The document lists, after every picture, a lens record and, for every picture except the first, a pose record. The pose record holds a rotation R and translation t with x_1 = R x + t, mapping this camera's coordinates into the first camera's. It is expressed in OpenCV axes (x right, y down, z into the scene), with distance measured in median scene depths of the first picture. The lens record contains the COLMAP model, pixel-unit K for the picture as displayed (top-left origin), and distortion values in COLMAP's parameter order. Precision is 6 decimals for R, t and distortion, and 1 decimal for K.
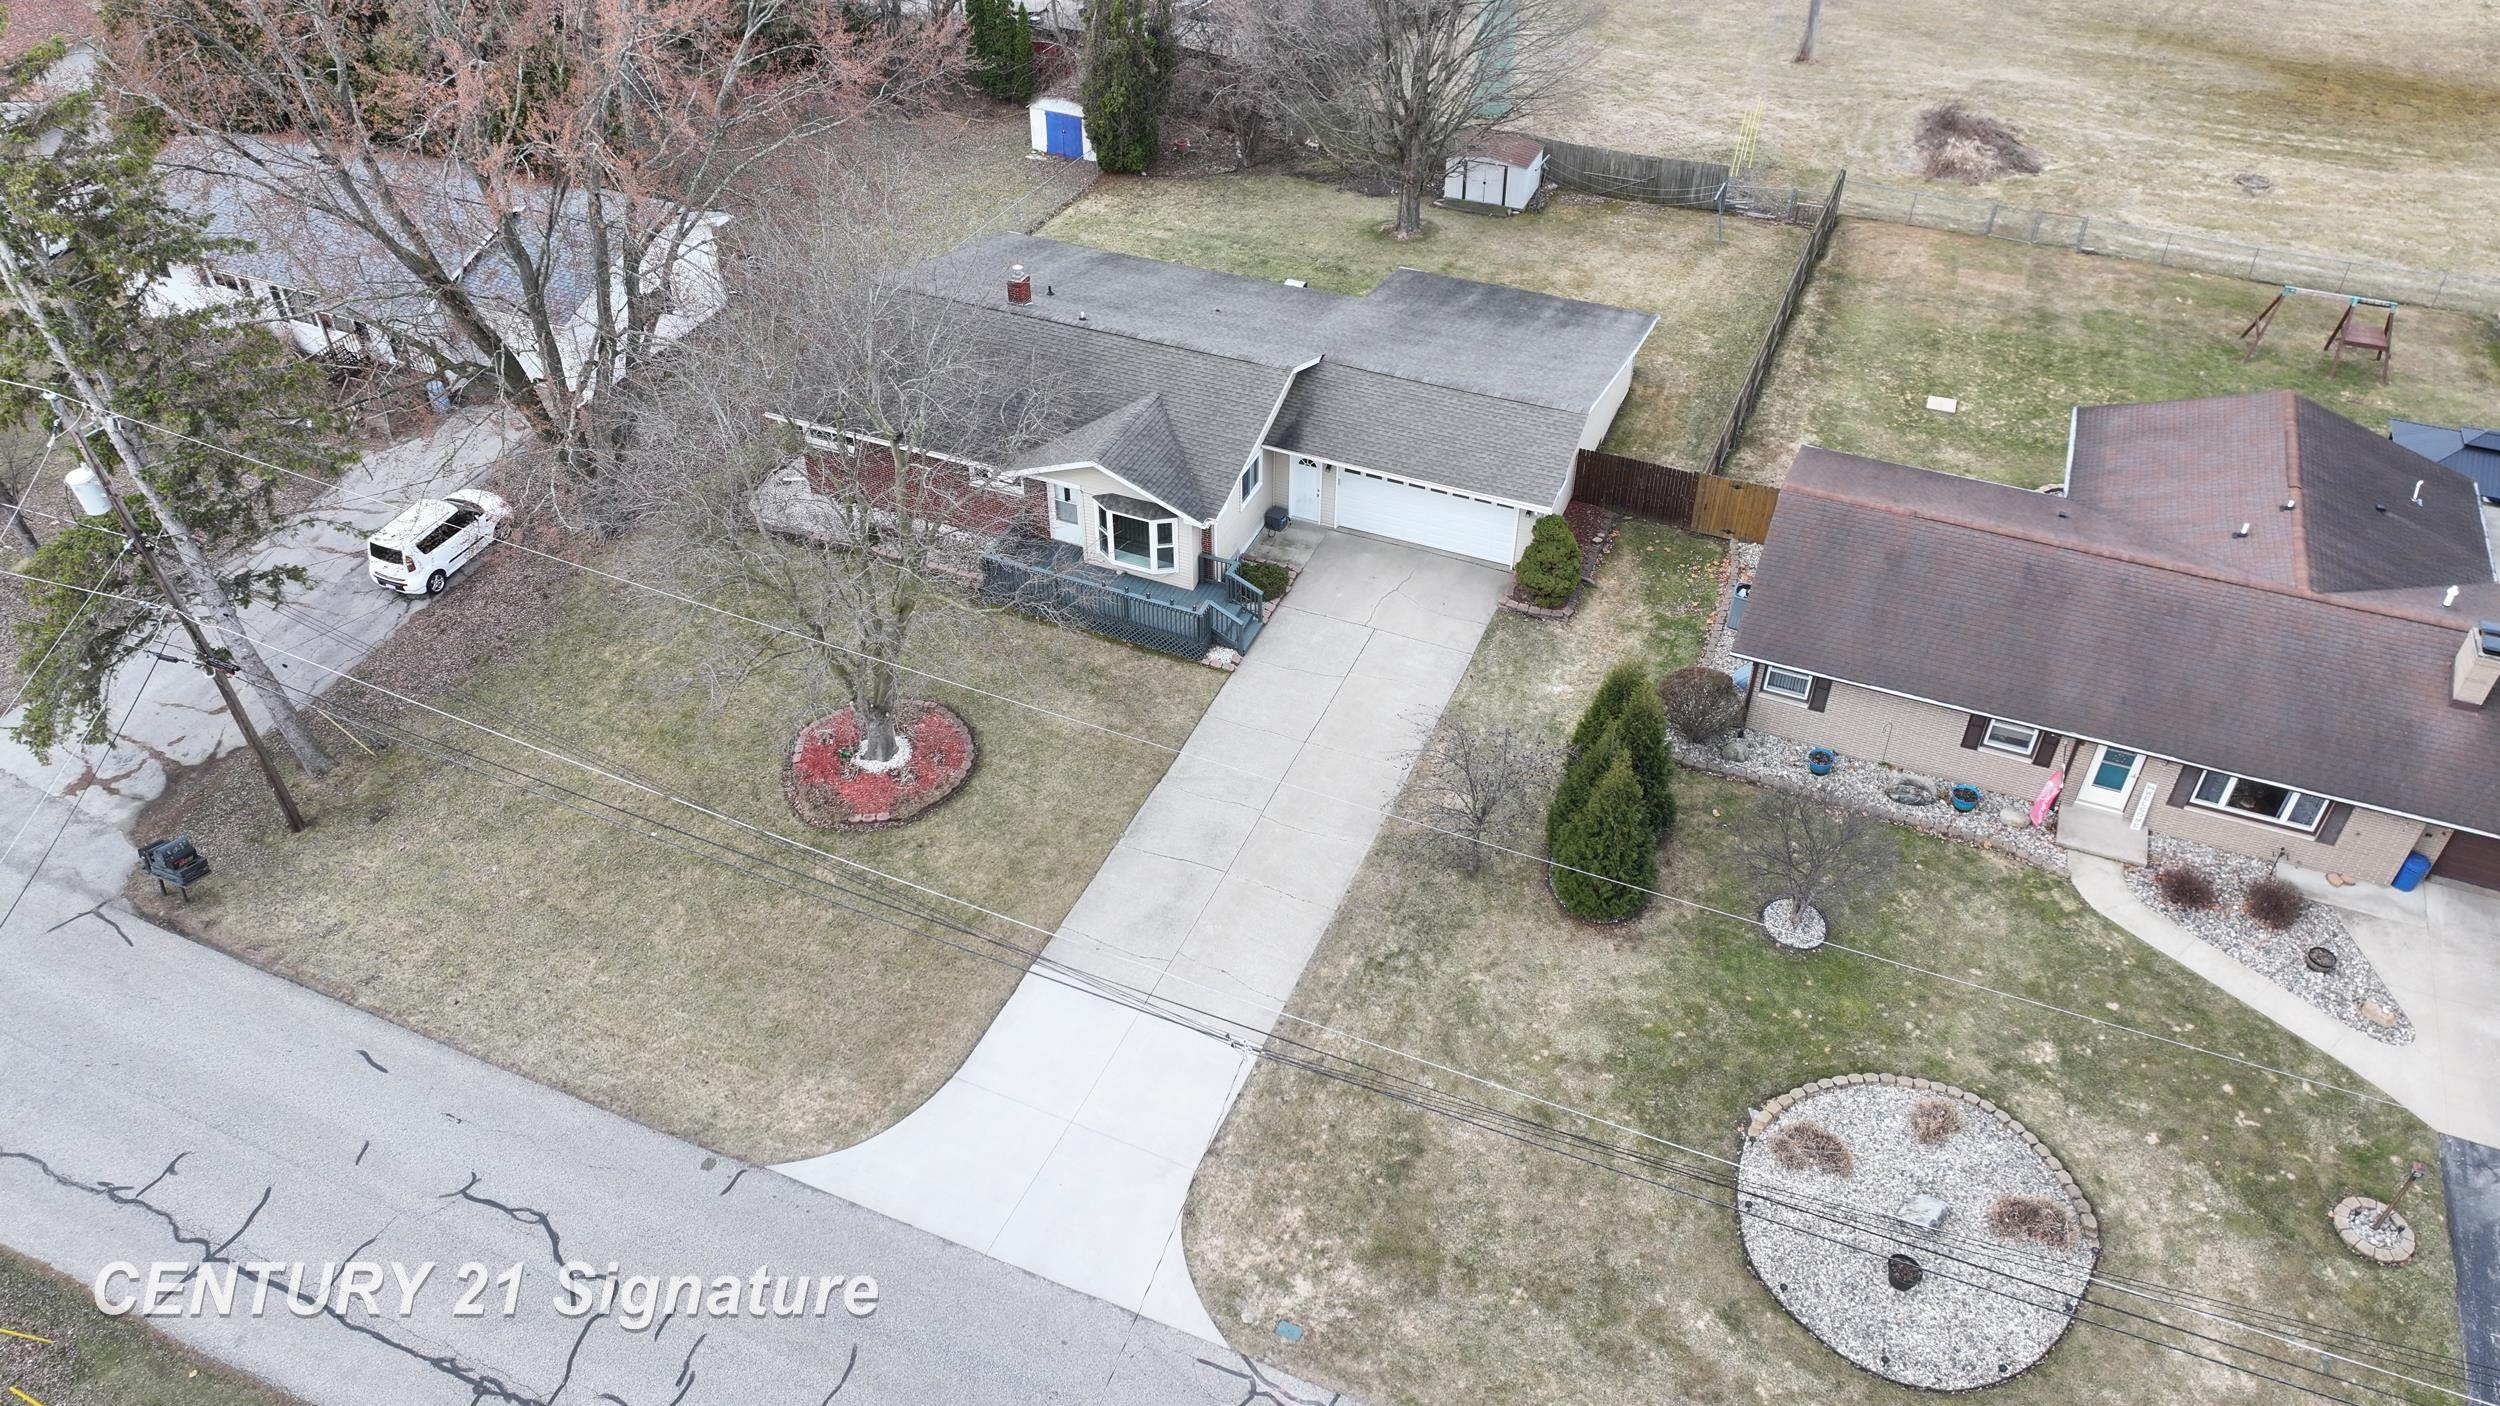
lens RADIAL K [[1743.5, 0, 1250.0], [0, 1743.5, 703.0], [0, 0, 1]] dist [0.006830, 0.001208]
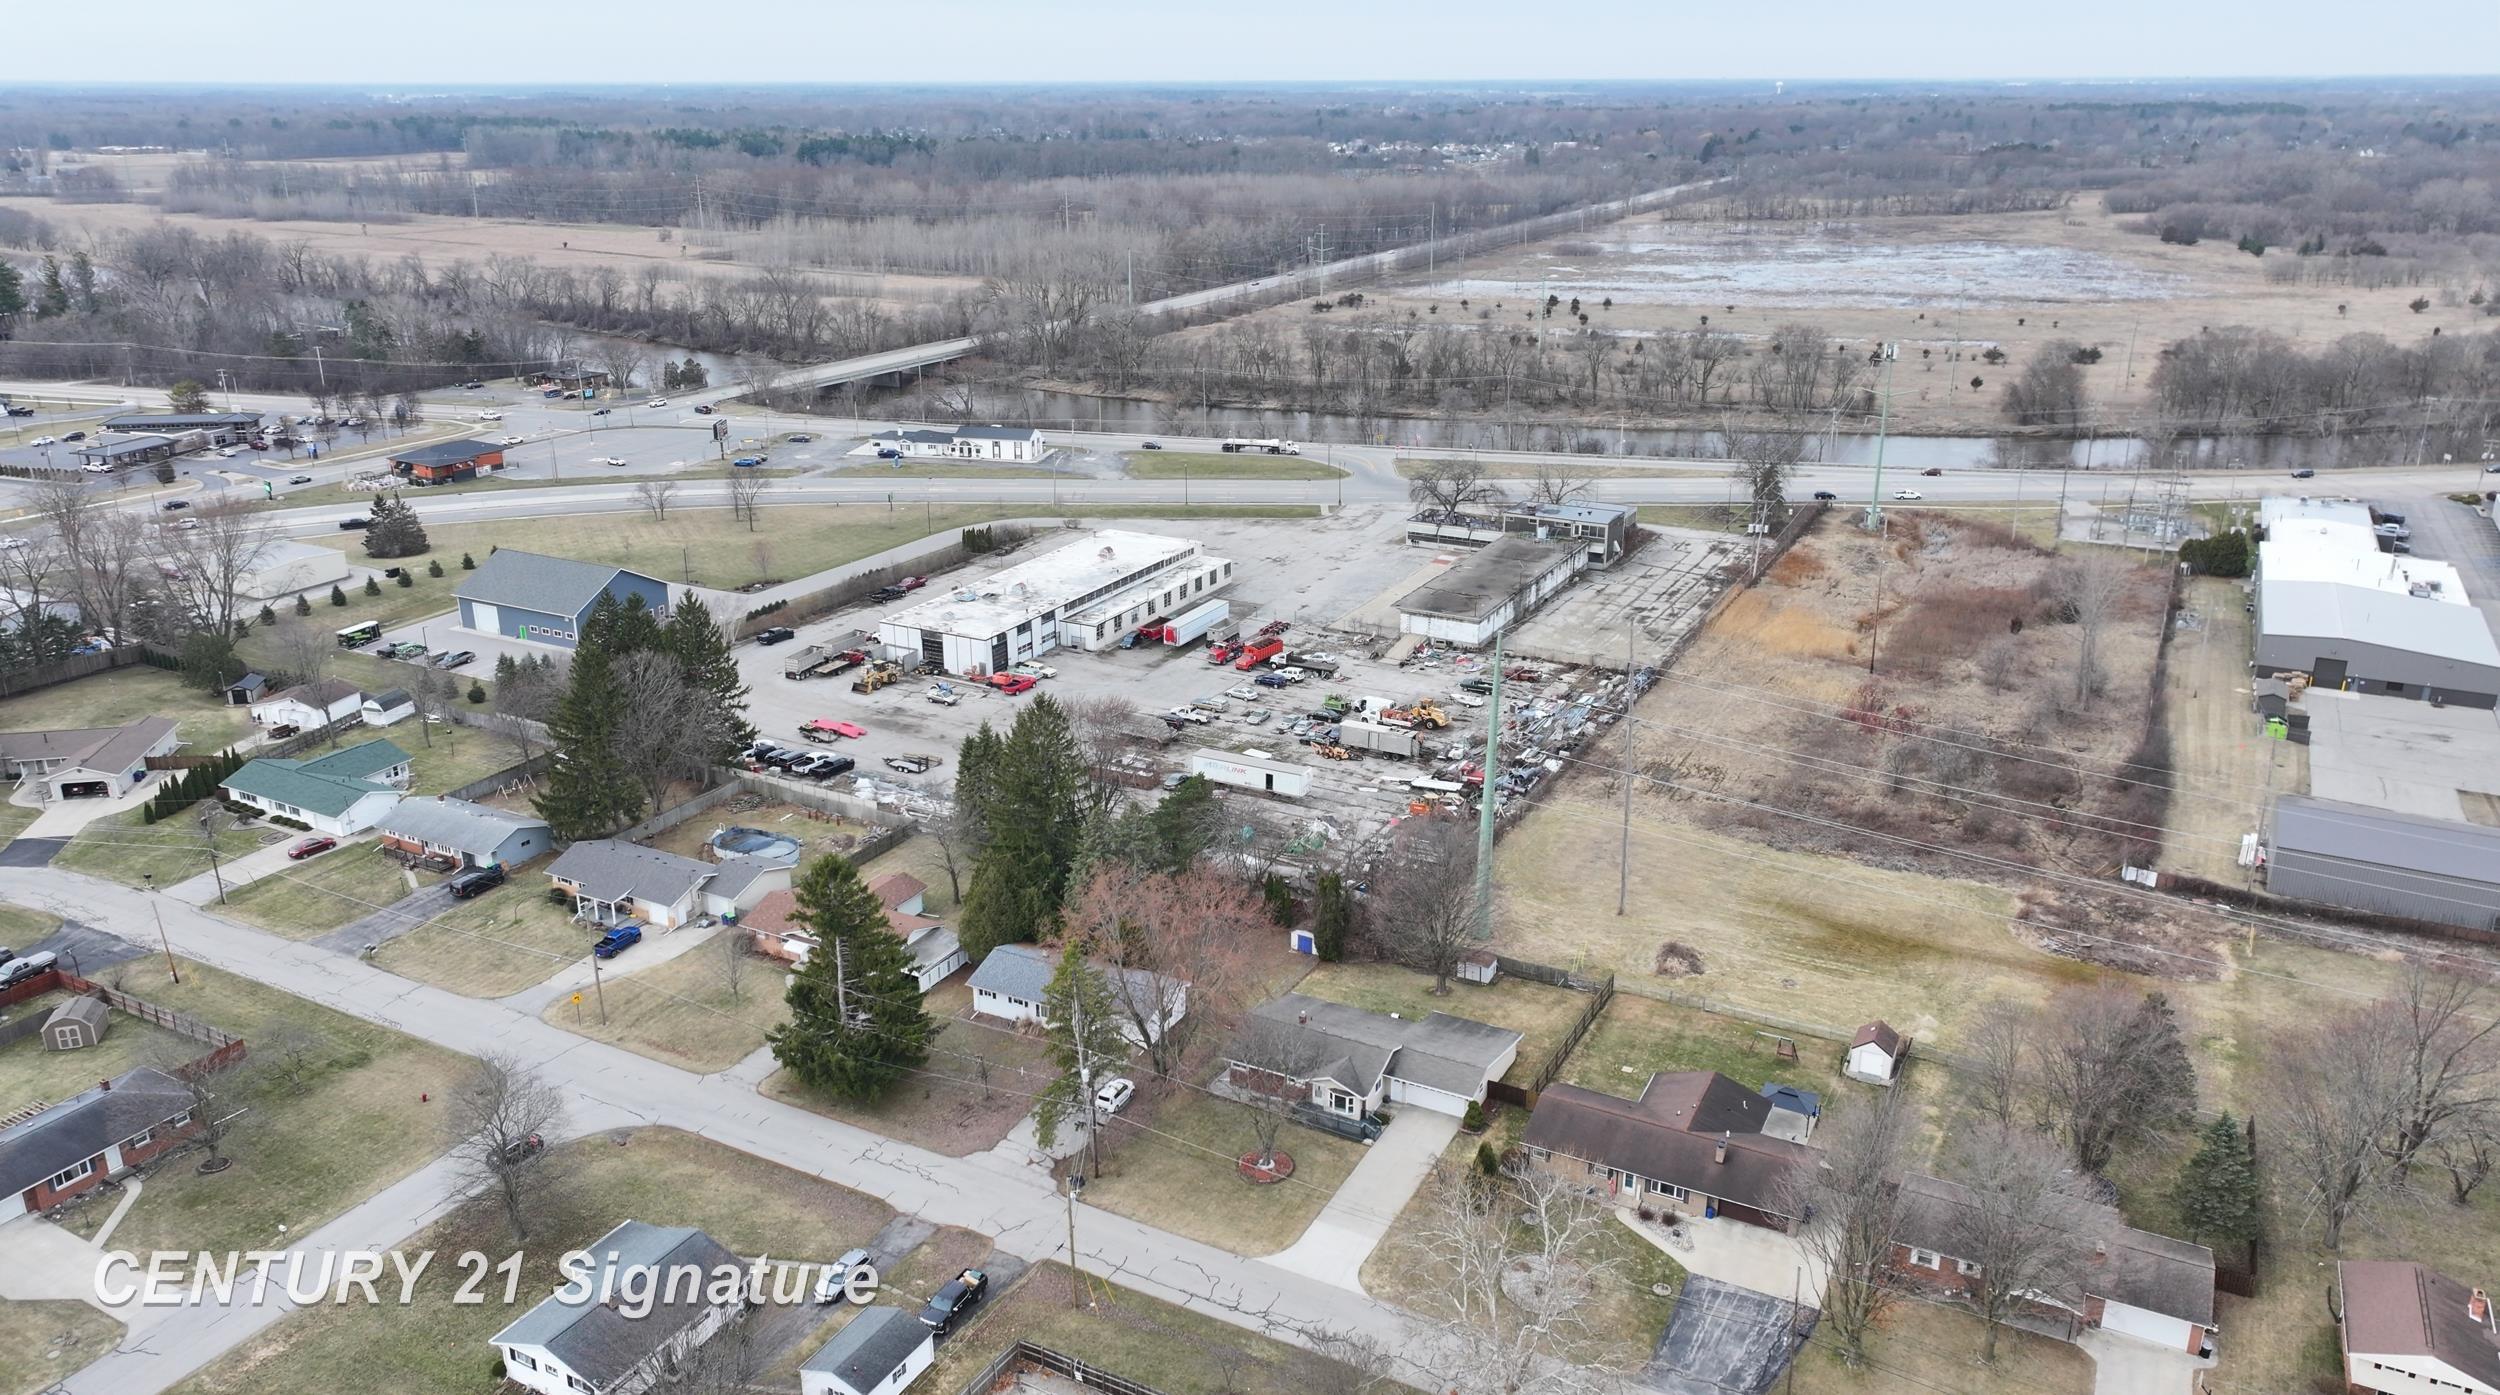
lens RADIAL K [[1765.4, 0, 1262.5], [0, 1765.4, 696.8], [0, 0, 1]] dist [0.009408, -0.001201]
pose [[0.997618, 0.025899, -0.063929, -0.022917], [-0.046397, 0.937782, -0.344110, 0.320187], [0.051039, 0.346256, 0.936751, -2.237978]]
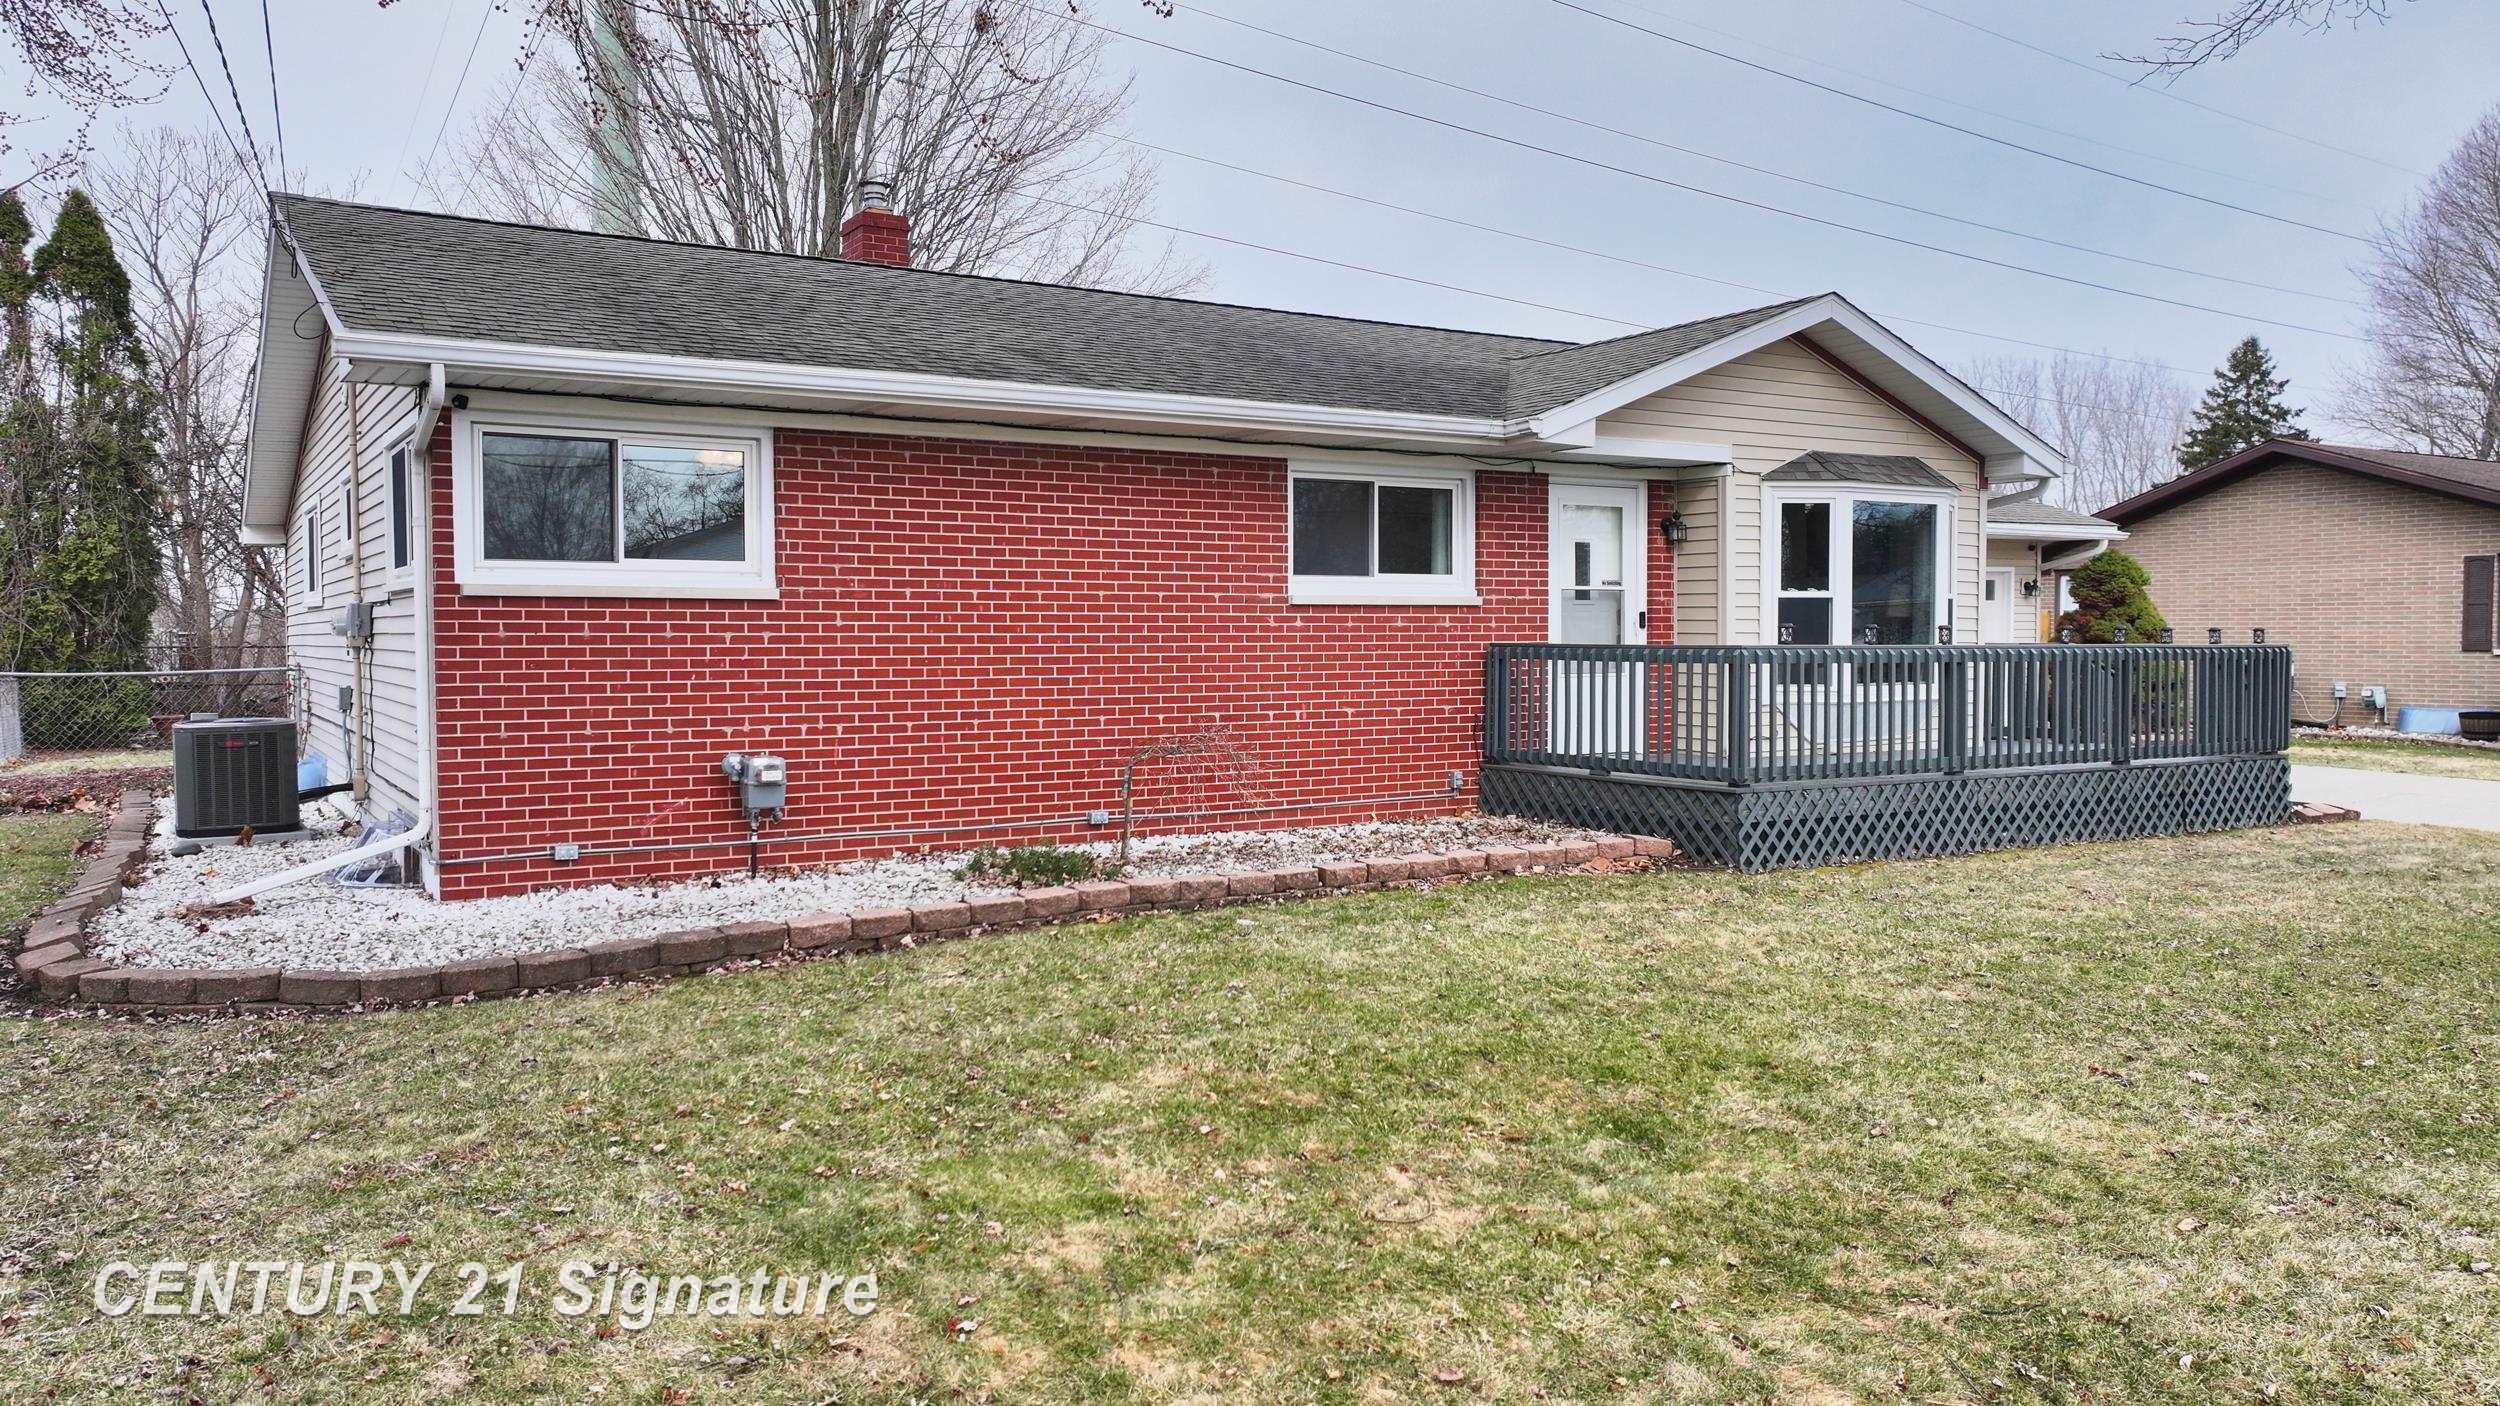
lens RADIAL K [[1760.6, 0, 1252.4], [0, 1760.6, 686.7], [0, 0, 1]] dist [0.004244, 0.005675]
pose [[0.573015, -0.026854, 0.819105, -0.389163], [0.521668, 0.782786, -0.339276, -0.031943], [-0.632073, 0.621711, 0.462557, 0.927733]]
